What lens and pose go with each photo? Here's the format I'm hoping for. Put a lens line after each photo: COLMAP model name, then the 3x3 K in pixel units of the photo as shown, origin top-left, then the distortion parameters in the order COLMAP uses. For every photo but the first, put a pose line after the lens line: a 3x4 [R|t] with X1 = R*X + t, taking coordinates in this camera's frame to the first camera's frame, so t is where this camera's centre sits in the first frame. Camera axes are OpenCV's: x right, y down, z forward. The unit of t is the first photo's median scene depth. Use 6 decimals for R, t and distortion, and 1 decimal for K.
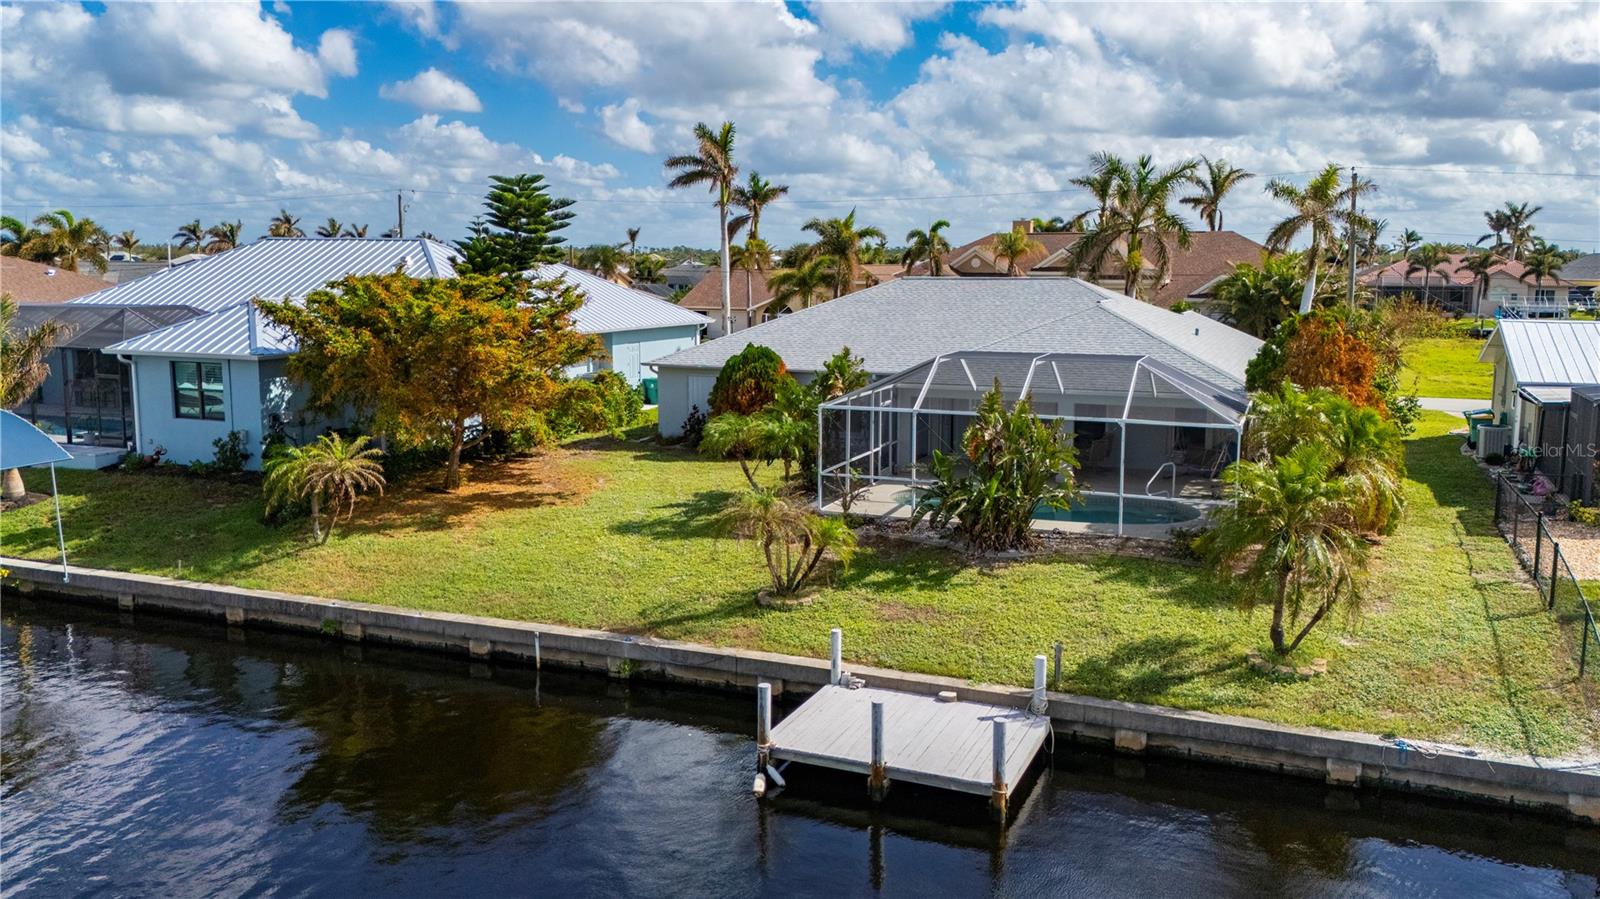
lens RADIAL K [[1266.7, 0, 785.3], [0, 1266.7, 449.9], [0, 0, 1]] dist [0.069416, -0.047092]
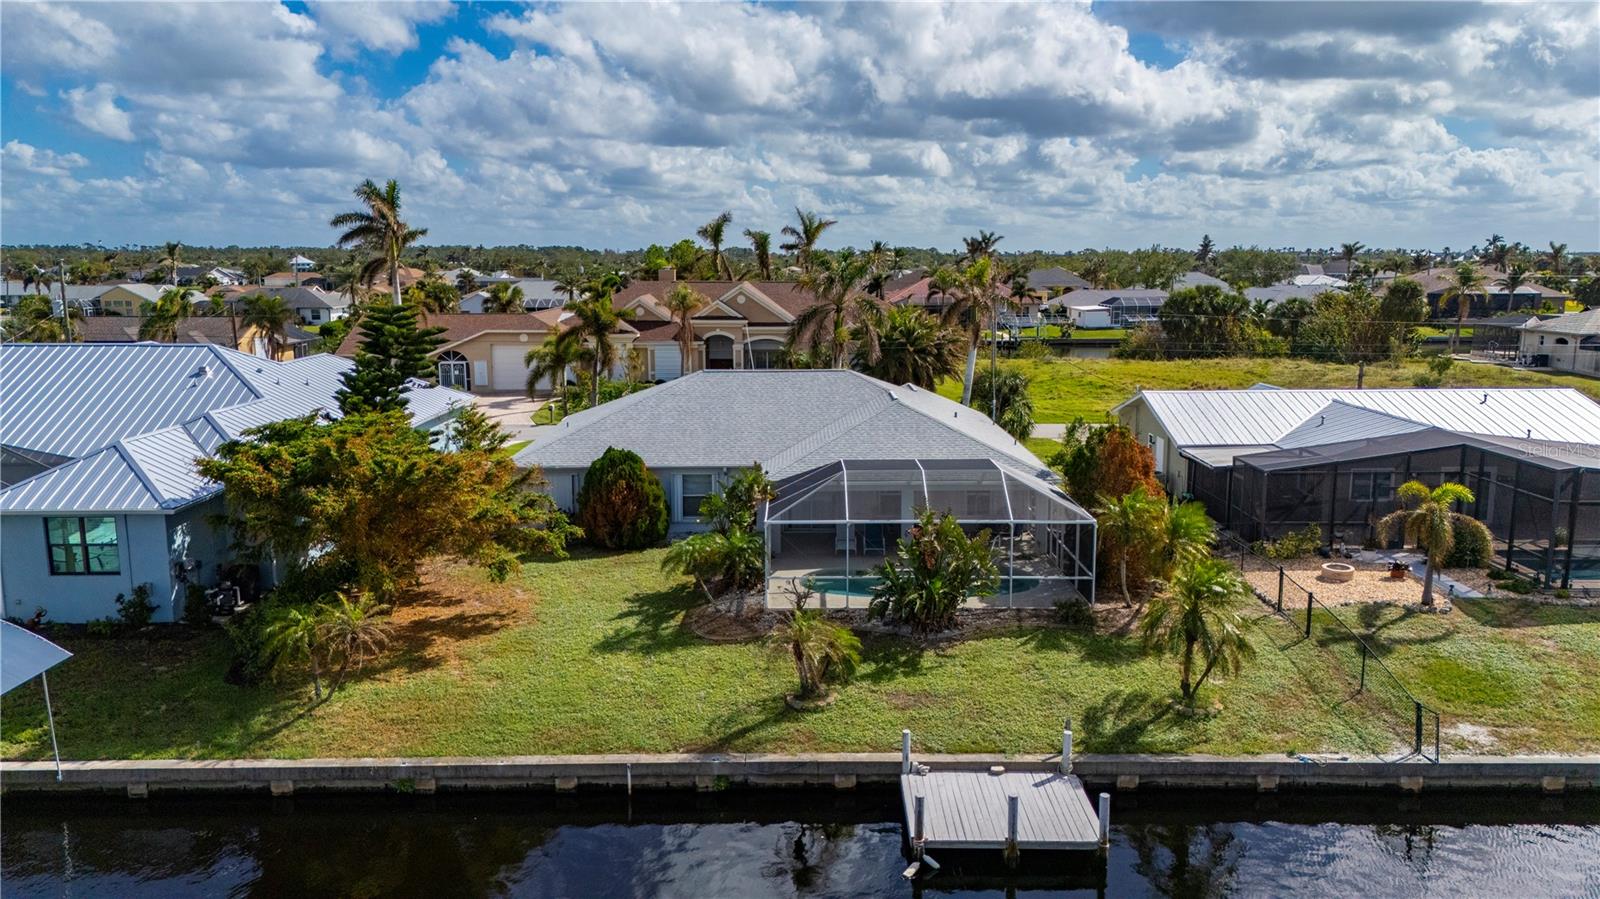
lens RADIAL K [[1176.1, 0, 797.6], [0, 1176.1, 471.7], [0, 0, 1]] dist [0.063589, -0.052472]
pose [[0.923560, -0.075369, 0.375973, -0.301809], [0.063154, 0.997001, 0.044728, -0.109945], [-0.378217, -0.017564, 0.925551, -0.031321]]
